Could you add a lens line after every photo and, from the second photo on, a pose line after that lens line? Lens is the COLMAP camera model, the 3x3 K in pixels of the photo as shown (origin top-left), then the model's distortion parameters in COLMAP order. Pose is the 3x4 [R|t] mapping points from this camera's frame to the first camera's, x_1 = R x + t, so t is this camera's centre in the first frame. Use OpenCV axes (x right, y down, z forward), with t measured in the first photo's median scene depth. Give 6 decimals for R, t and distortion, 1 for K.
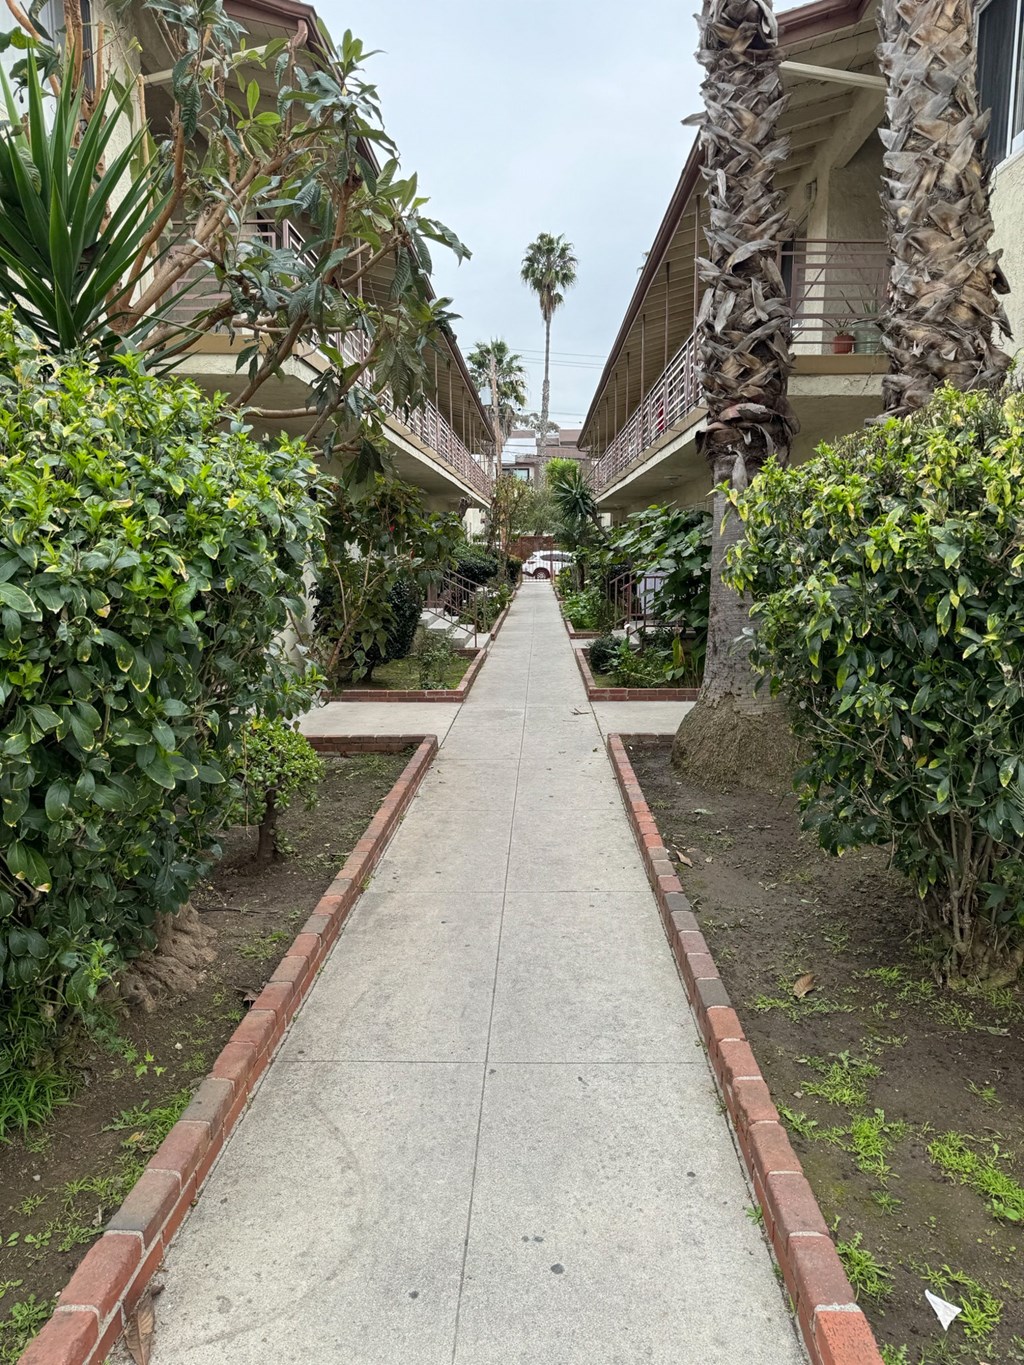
lens RADIAL K [[986.5, 0, 511.8], [0, 986.5, 691.5], [0, 0, 1]] dist [0.076409, -0.115804]
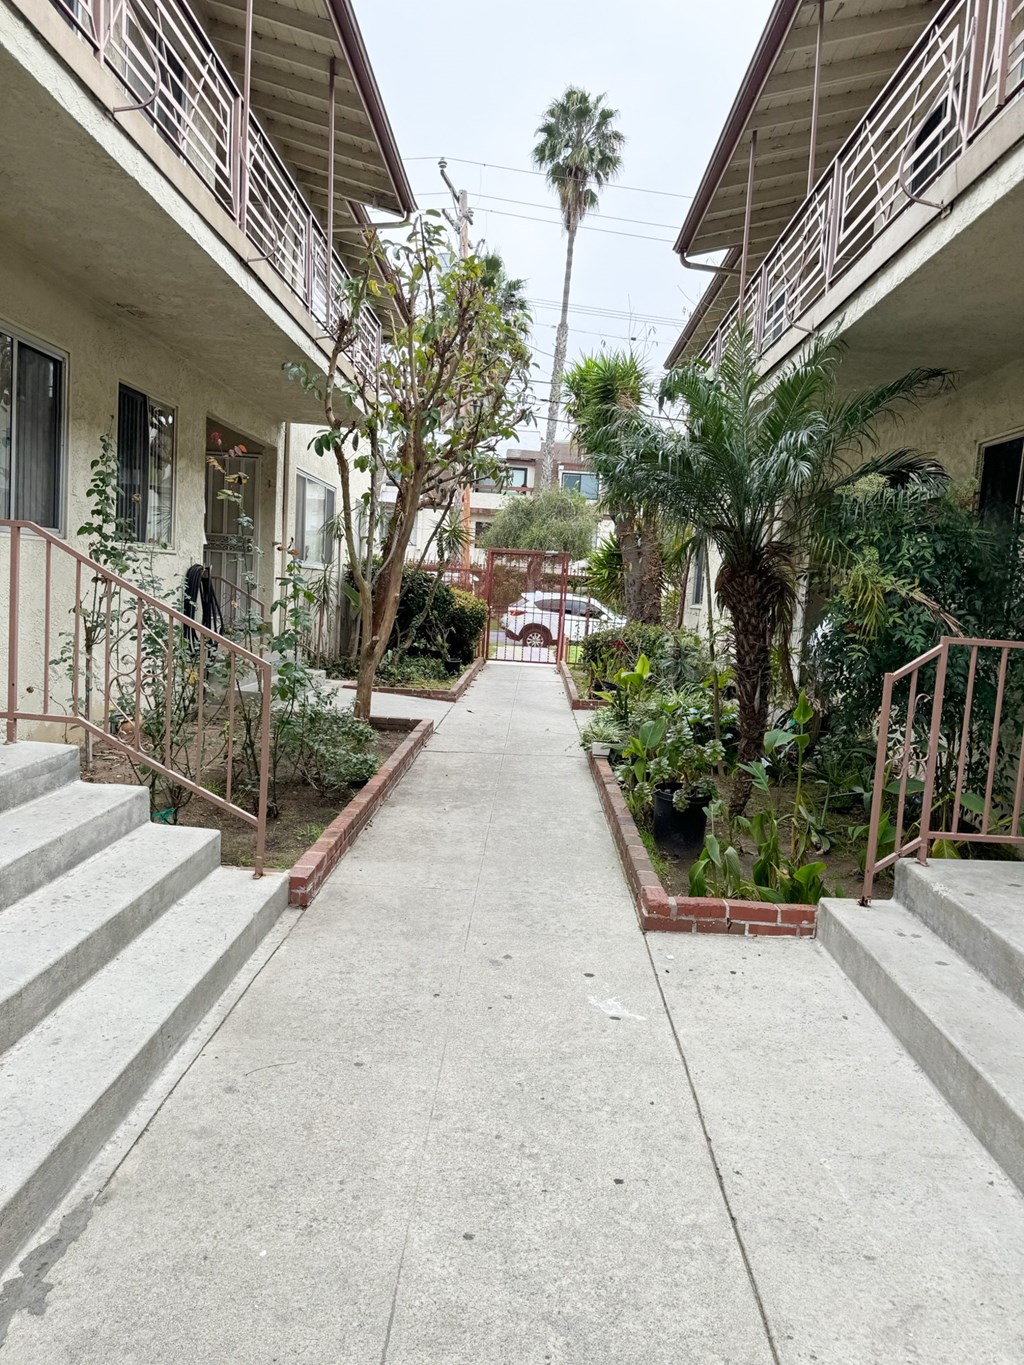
lens RADIAL K [[973.6, 0, 512.0], [0, 973.6, 682.5], [0, 0, 1]] dist [0.084302, -0.120168]
pose [[0.998001, 0.062913, 0.006020, 0.217315], [-0.062299, 0.995327, -0.073778, -0.780155], [-0.010634, 0.073255, 0.997257, 6.755419]]
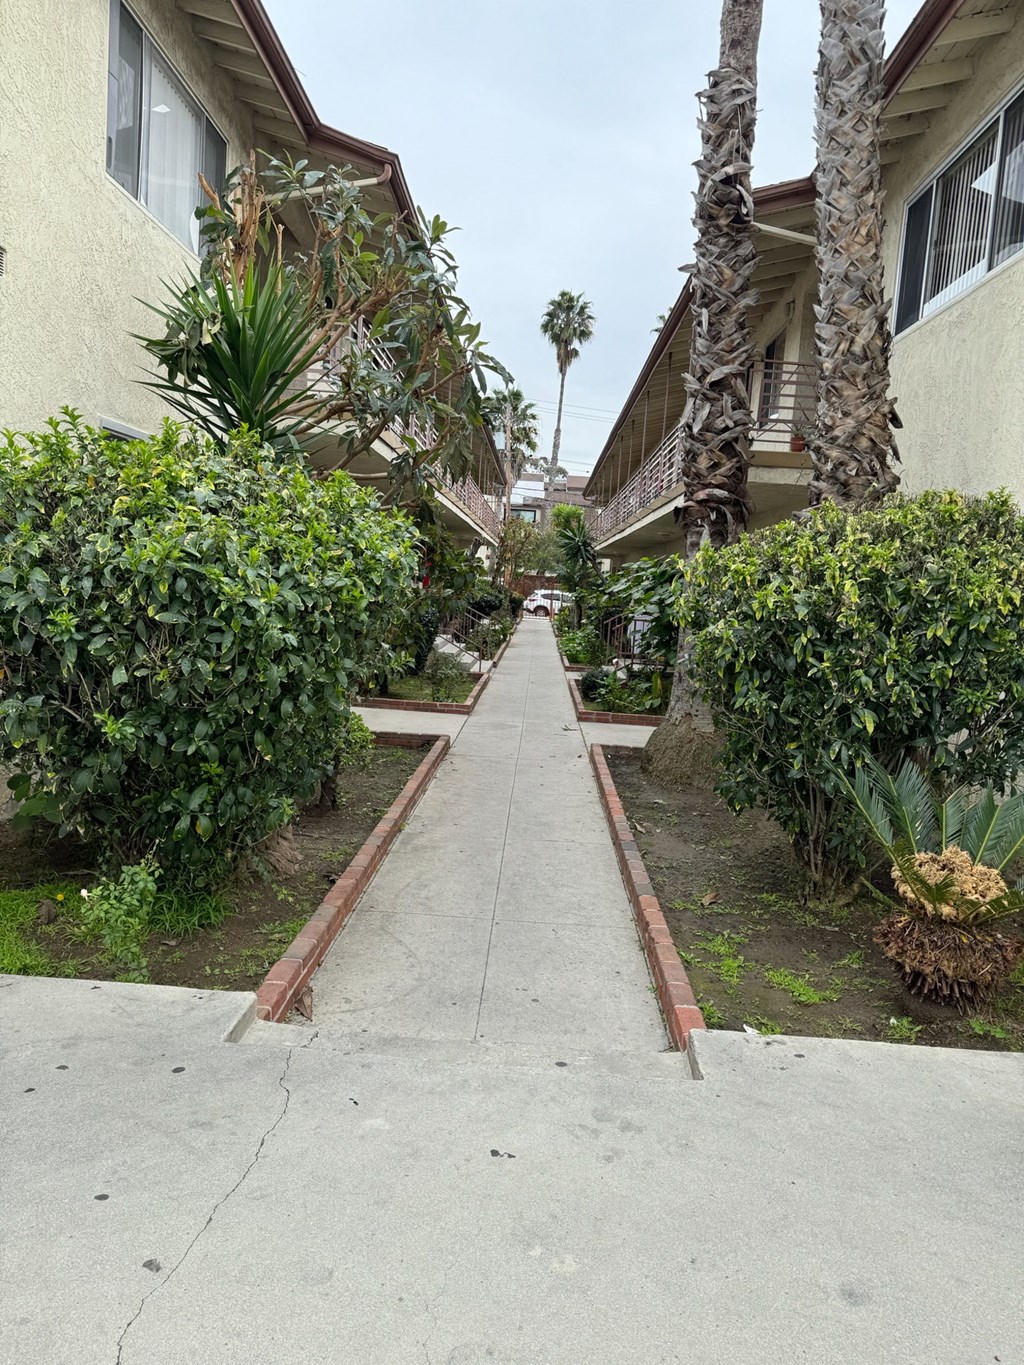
lens RADIAL K [[973.6, 0, 512.0], [0, 973.6, 682.5], [0, 0, 1]] dist [0.084302, -0.120168]
pose [[0.997578, 0.069315, 0.005828, -0.019749], [-0.068990, 0.996632, -0.044317, 0.046281], [-0.008881, 0.043808, 0.999001, -0.334812]]
